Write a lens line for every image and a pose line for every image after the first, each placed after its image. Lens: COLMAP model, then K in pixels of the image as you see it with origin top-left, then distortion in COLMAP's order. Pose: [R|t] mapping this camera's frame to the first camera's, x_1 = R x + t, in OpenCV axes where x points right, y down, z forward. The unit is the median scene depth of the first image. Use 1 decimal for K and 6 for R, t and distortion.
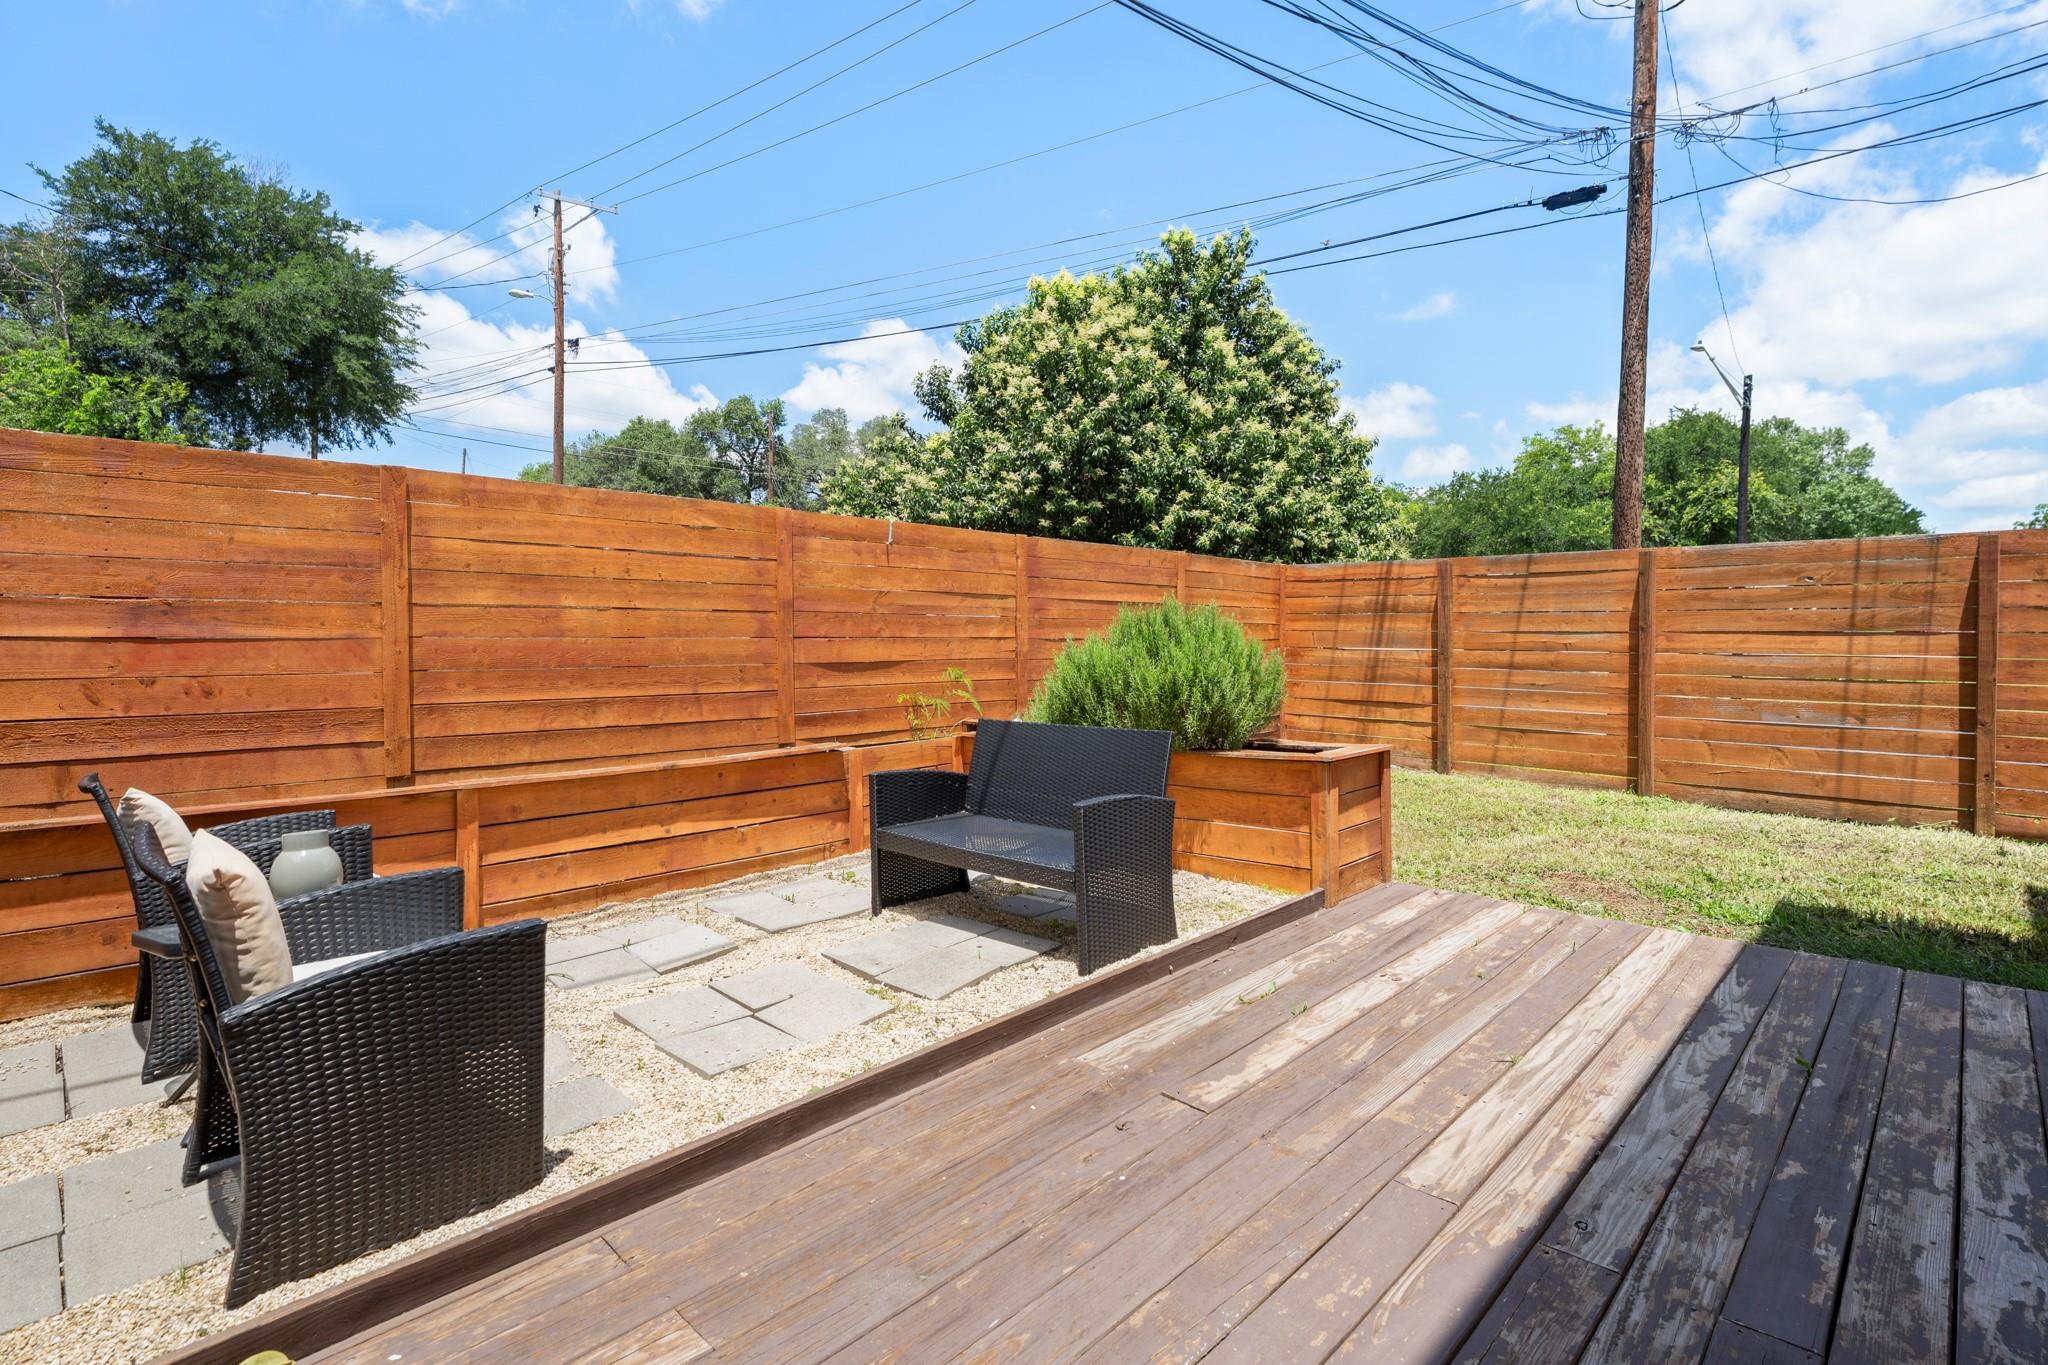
lens RADIAL K [[1003.3, 0, 996.9], [0, 1003.3, 659.5], [0, 0, 1]] dist [-0.010988, 0.001706]
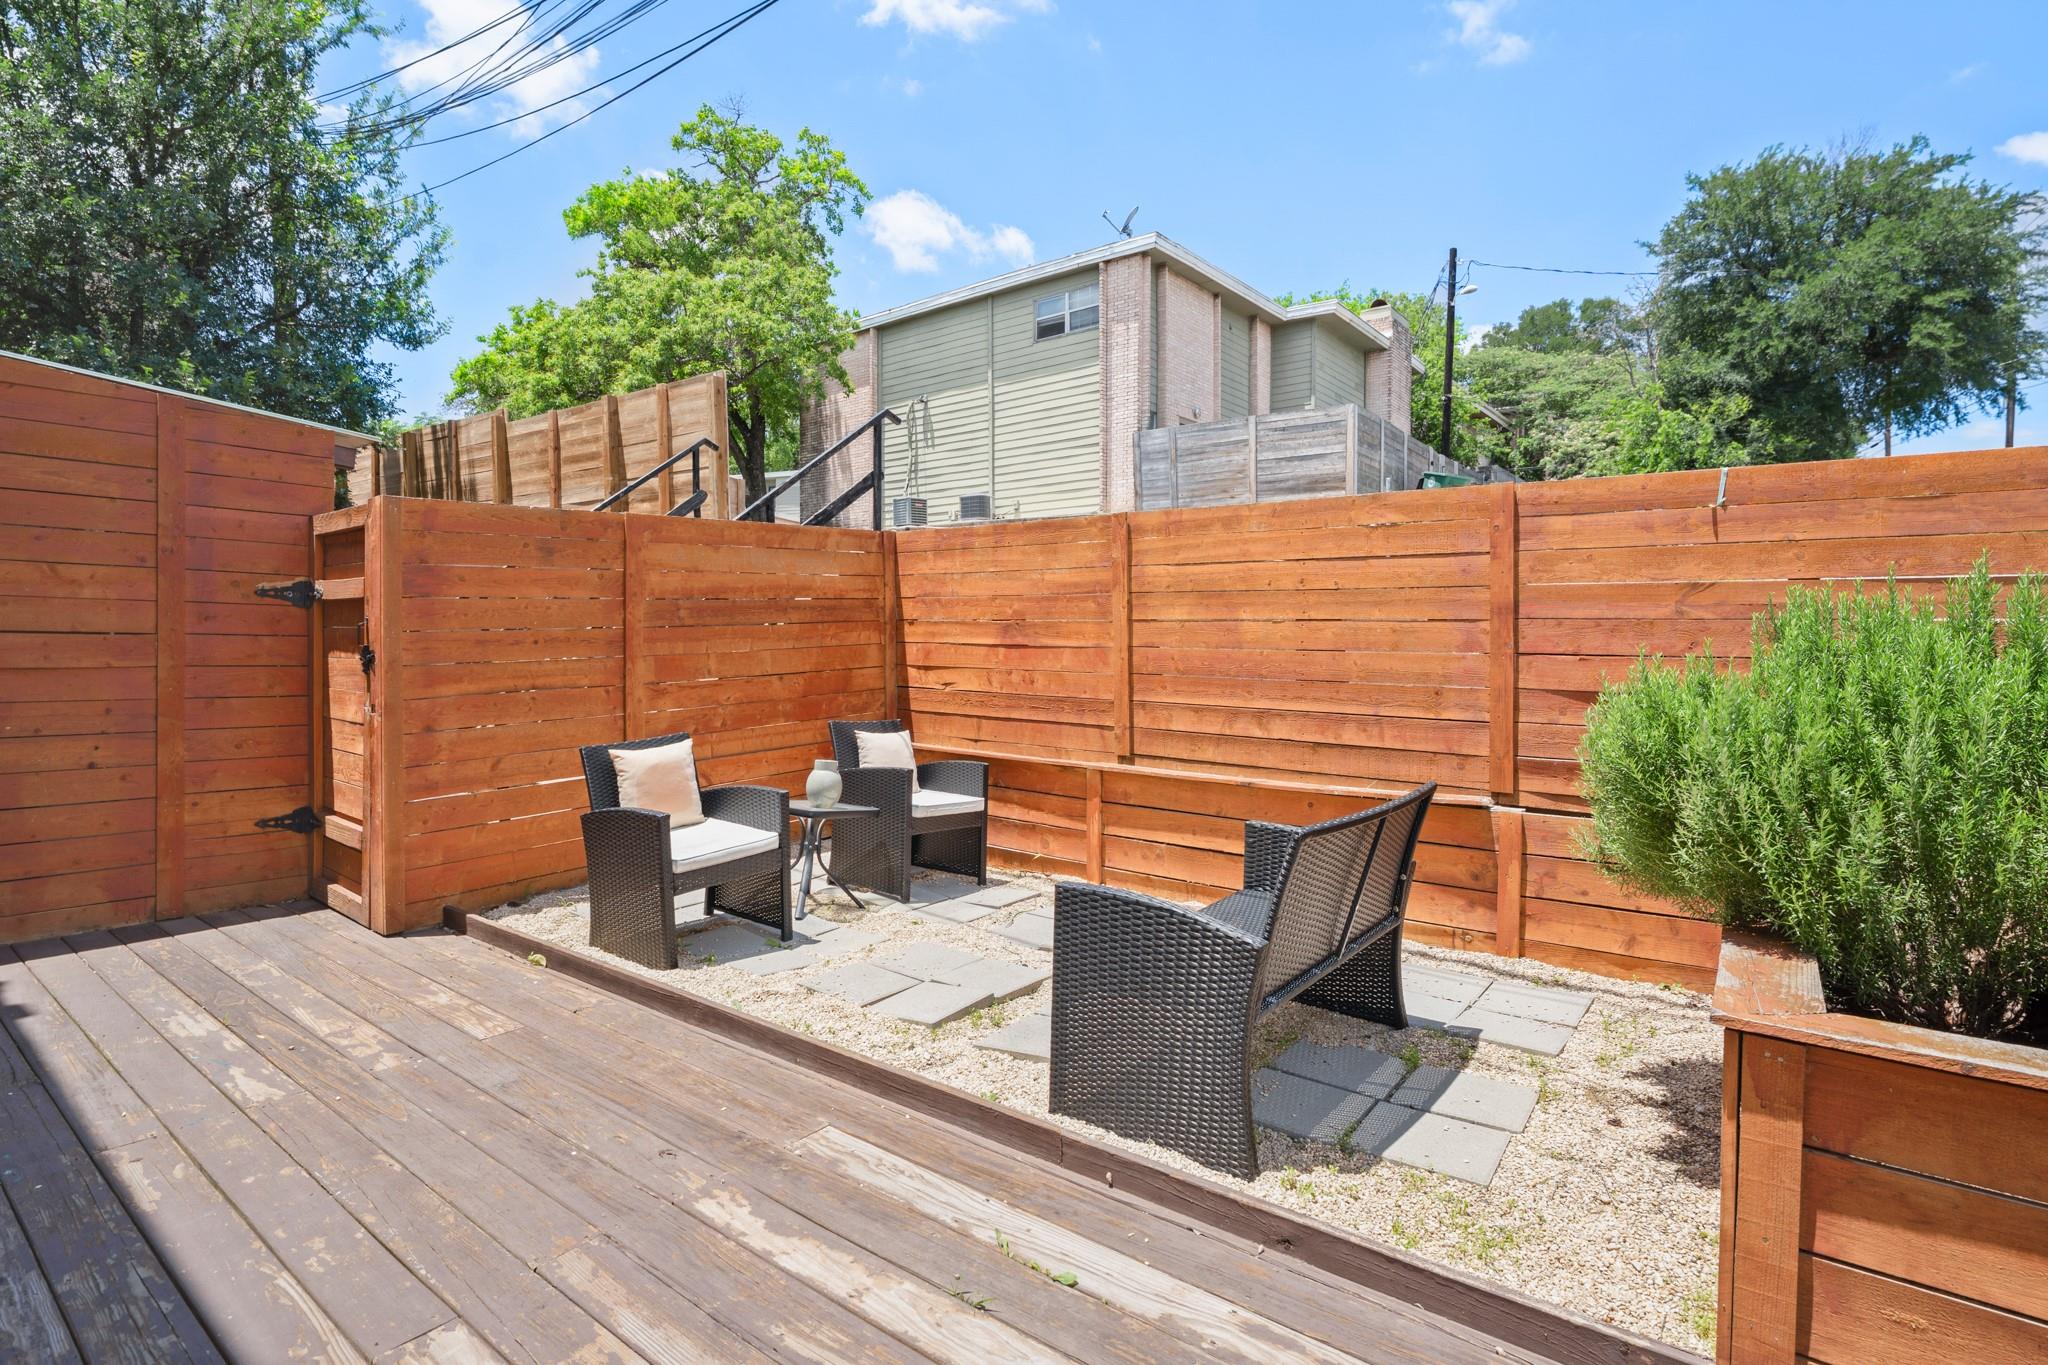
lens RADIAL K [[1003.3, 0, 996.9], [0, 1003.3, 659.5], [0, 0, 1]] dist [-0.010988, 0.001706]
pose [[0.106308, 0.023811, -0.994048, 0.650636], [-0.031937, 0.999279, 0.020521, -0.026733], [0.993820, 0.029566, 0.106992, 0.697950]]
